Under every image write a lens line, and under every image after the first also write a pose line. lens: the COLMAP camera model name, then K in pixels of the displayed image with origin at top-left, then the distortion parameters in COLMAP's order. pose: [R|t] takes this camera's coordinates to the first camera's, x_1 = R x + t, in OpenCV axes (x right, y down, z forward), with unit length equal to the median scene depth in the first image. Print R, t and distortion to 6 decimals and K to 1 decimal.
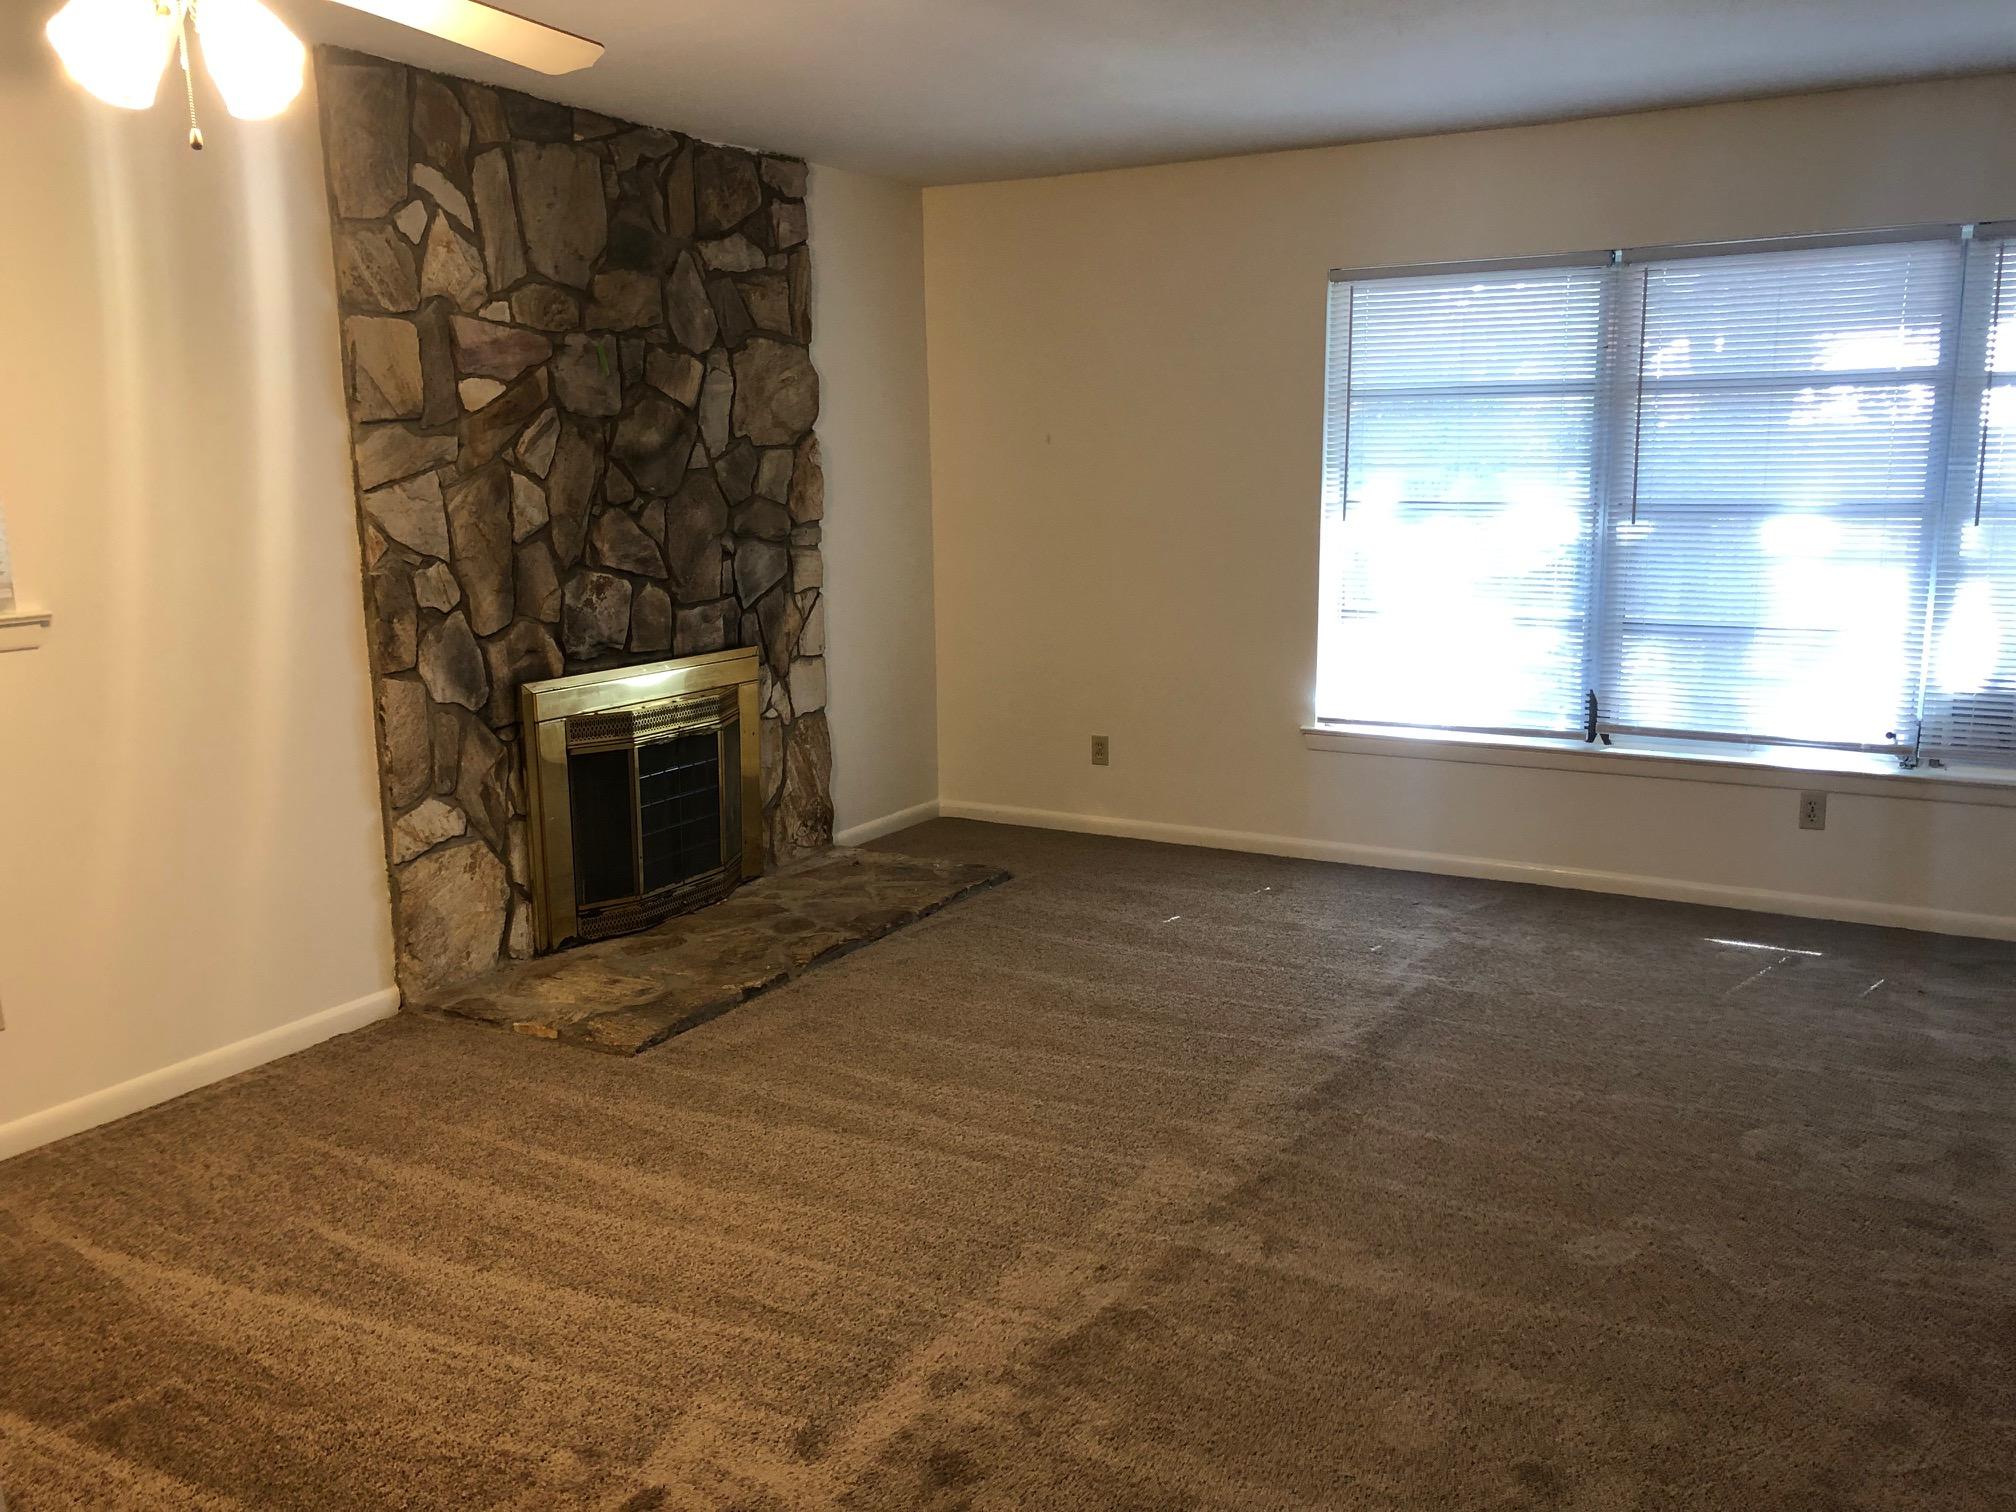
lens RADIAL K [[1638.3, 0, 1008.0], [0, 1638.3, 756.0], [0, 0, 1]] dist [0.048706, -0.006879]
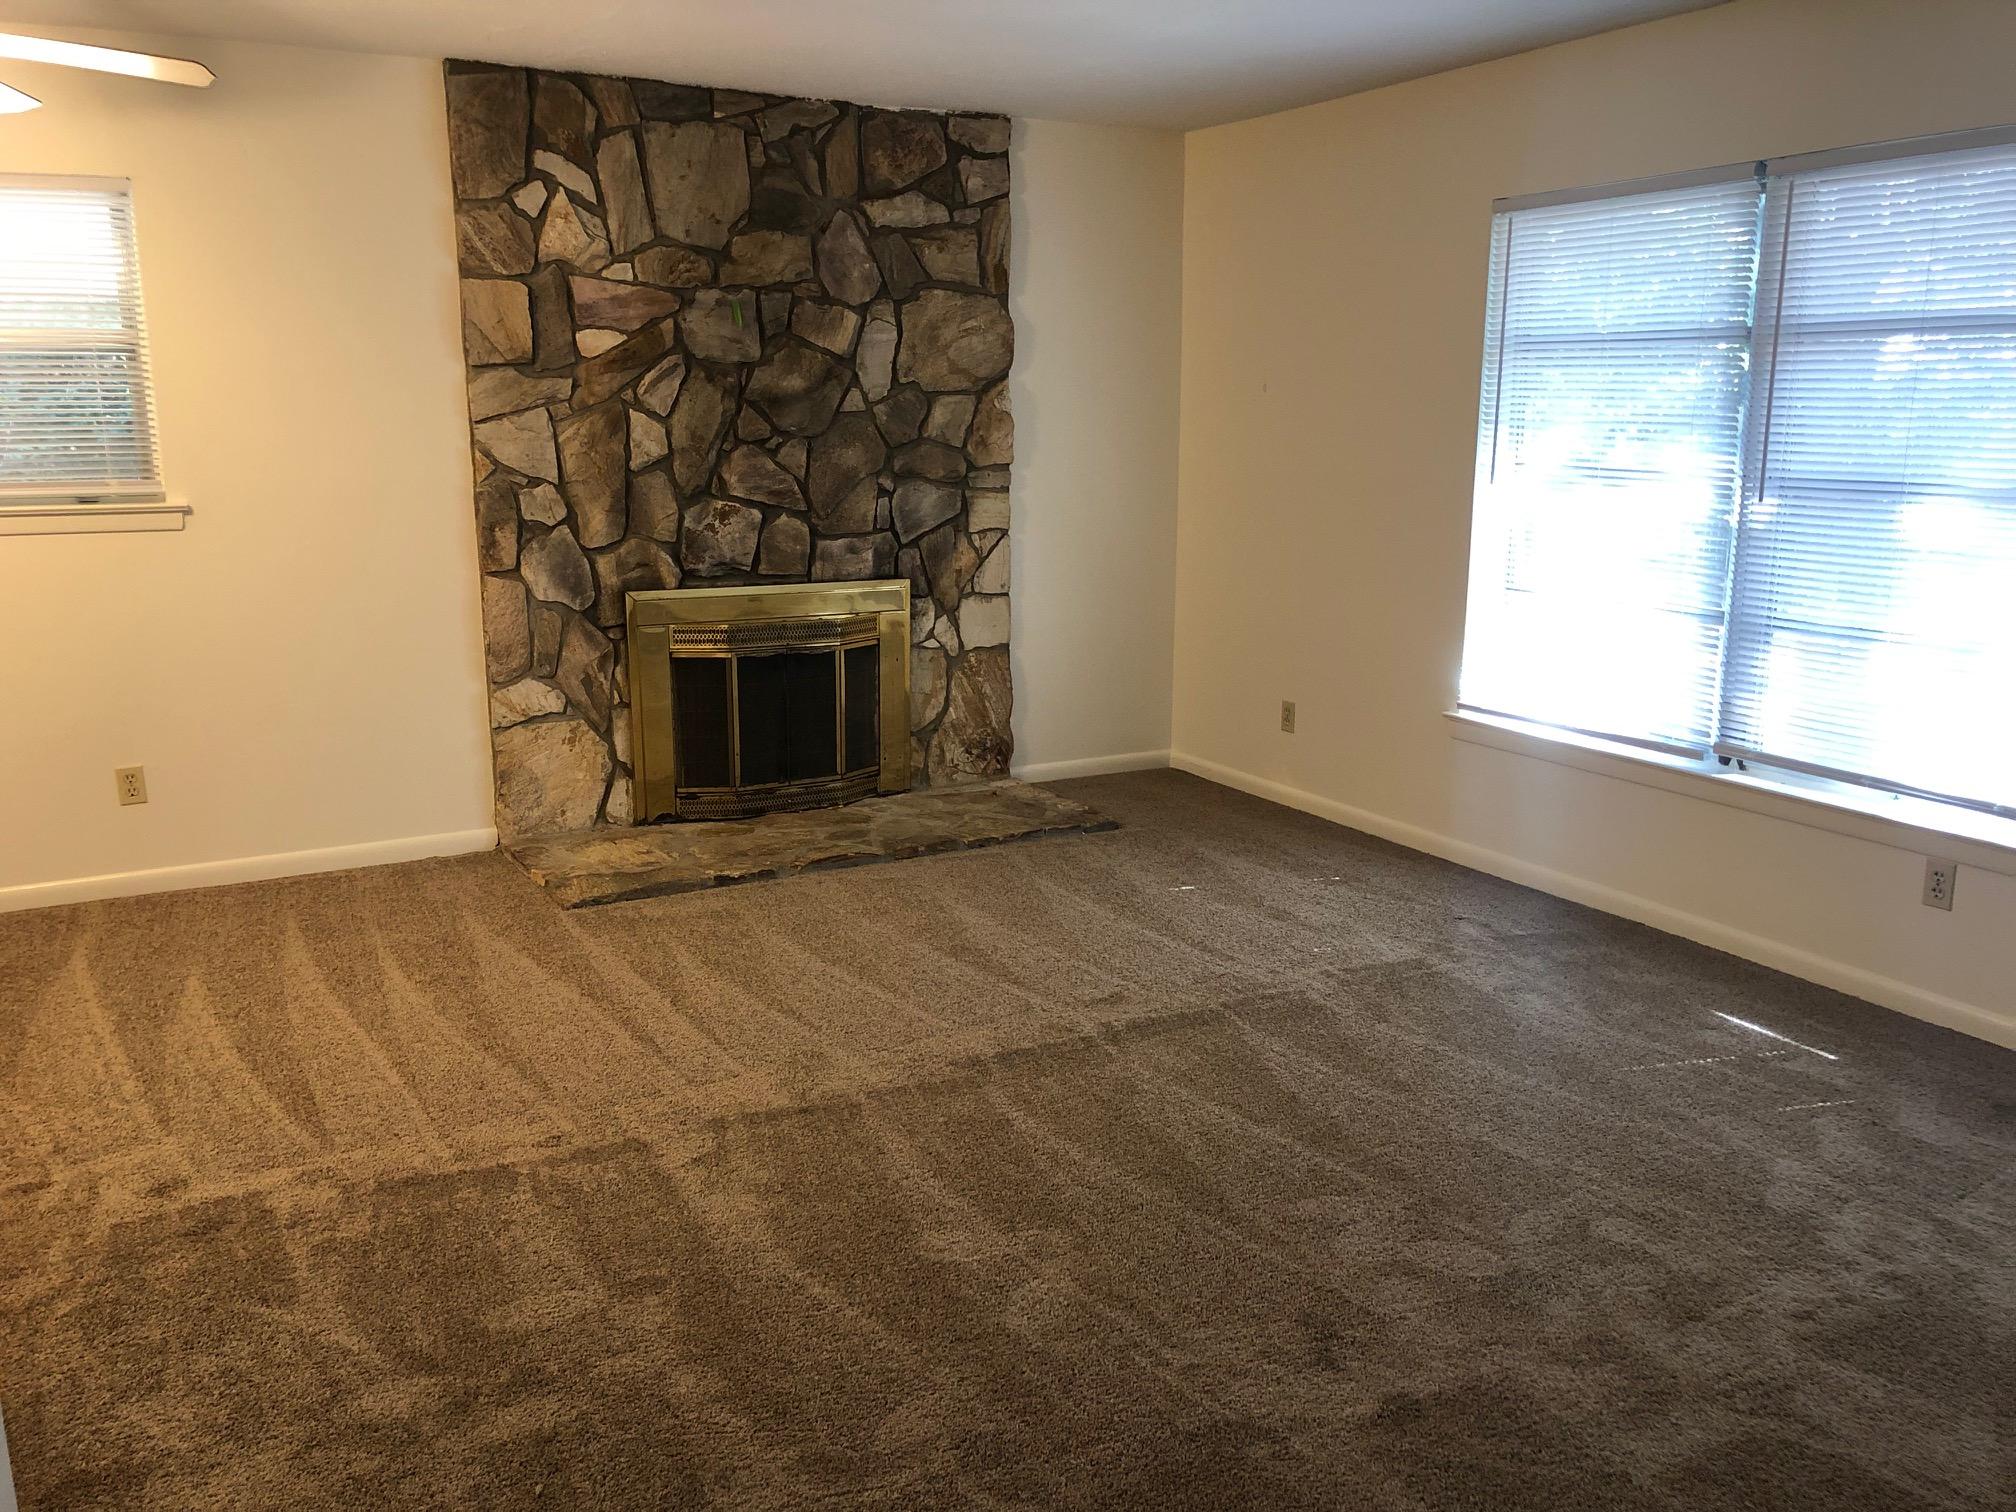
lens RADIAL K [[1638.3, 0, 1008.0], [0, 1638.3, 756.0], [0, 0, 1]] dist [0.048706, -0.006879]
pose [[0.858376, 0.124565, -0.497668, 0.513590], [-0.109336, 0.992207, 0.059764, -0.026190], [0.501234, 0.003113, 0.865306, 0.116533]]
